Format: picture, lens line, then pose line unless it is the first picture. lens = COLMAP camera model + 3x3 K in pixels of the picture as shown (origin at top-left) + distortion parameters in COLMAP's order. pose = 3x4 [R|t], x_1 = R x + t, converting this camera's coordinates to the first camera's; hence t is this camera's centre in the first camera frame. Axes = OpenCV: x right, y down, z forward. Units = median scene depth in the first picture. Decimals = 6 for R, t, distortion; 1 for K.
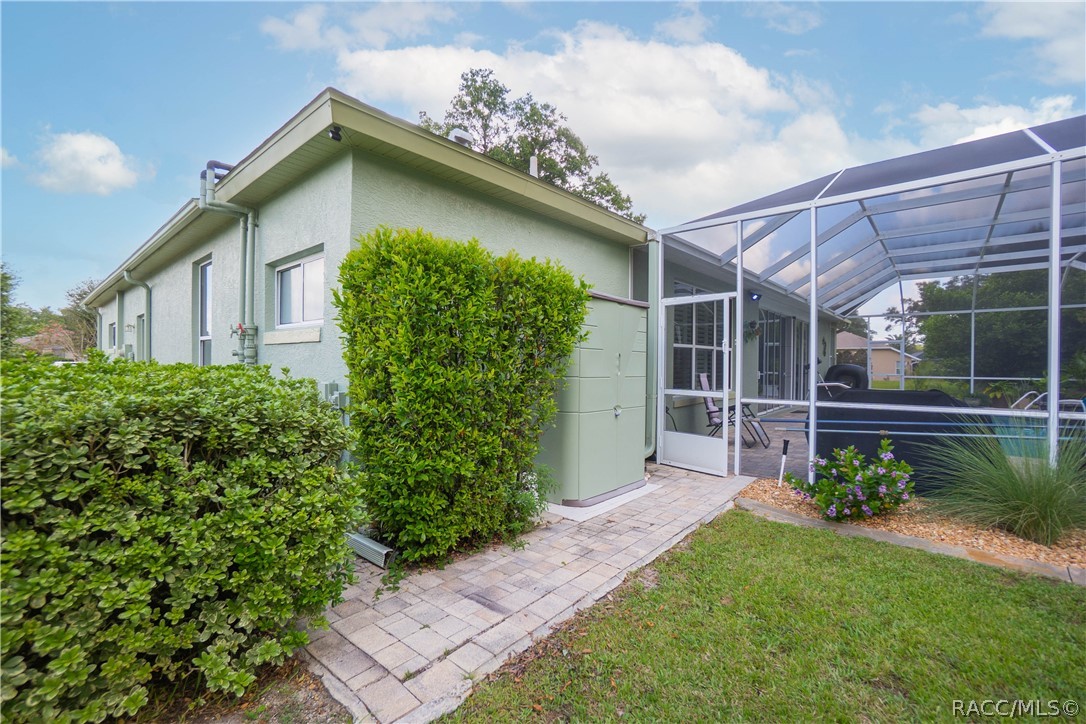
lens RADIAL K [[478.5, 0, 544.1], [0, 478.5, 365.6], [0, 0, 1]] dist [-0.029116, 0.000401]
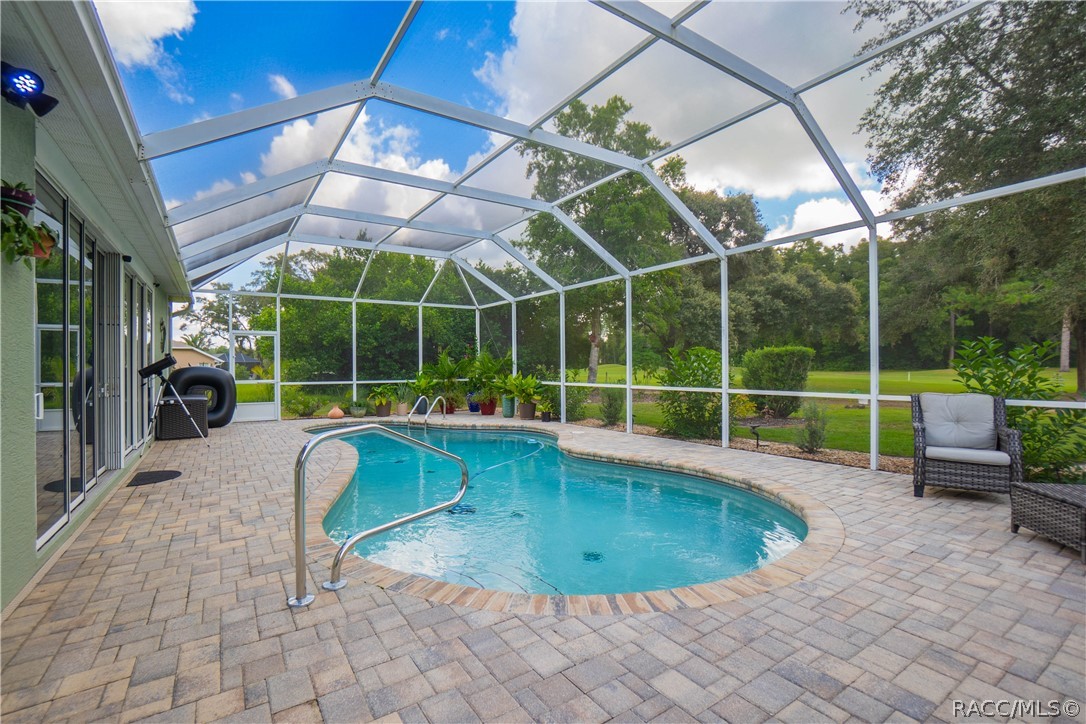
lens RADIAL K [[478.5, 0, 544.1], [0, 478.5, 365.6], [0, 0, 1]] dist [-0.029116, 0.000401]
pose [[0.264167, -0.005363, 0.964462, 0.067020], [0.010673, 0.999940, 0.002637, -0.000274], [-0.964418, 0.009597, 0.264208, 0.150205]]
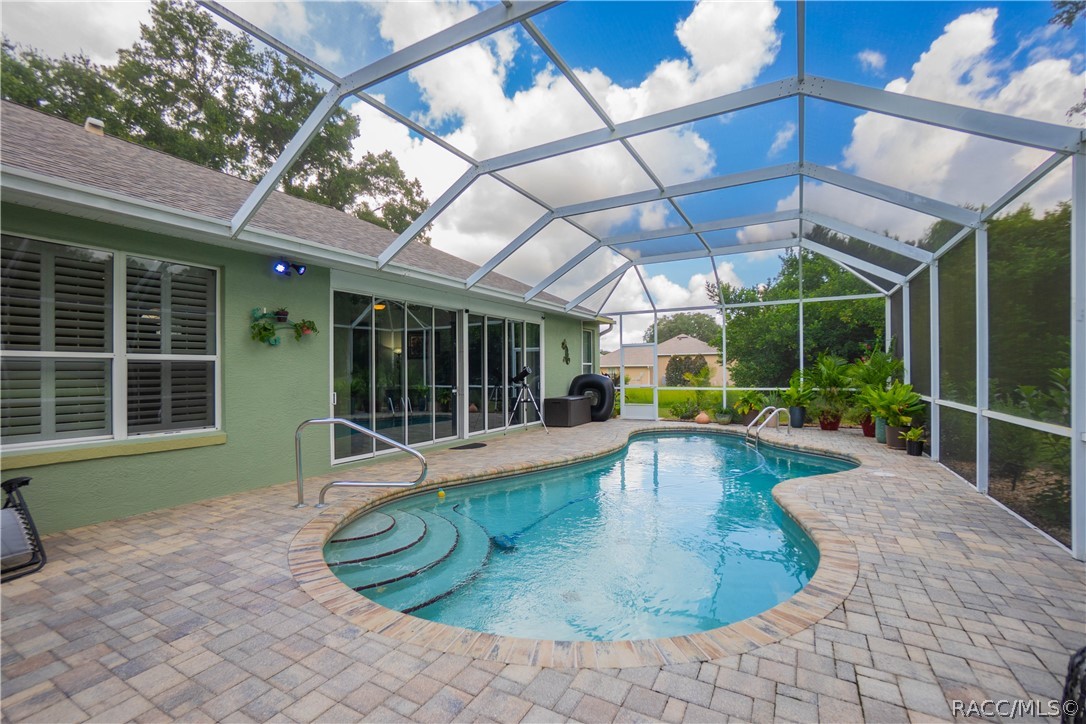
lens RADIAL K [[478.5, 0, 544.1], [0, 478.5, 365.6], [0, 0, 1]] dist [-0.029116, 0.000401]
pose [[0.977150, -0.010700, 0.212281, 0.139813], [0.013698, 0.999826, -0.012654, -0.002518], [-0.212109, 0.015273, 0.977127, 0.078177]]
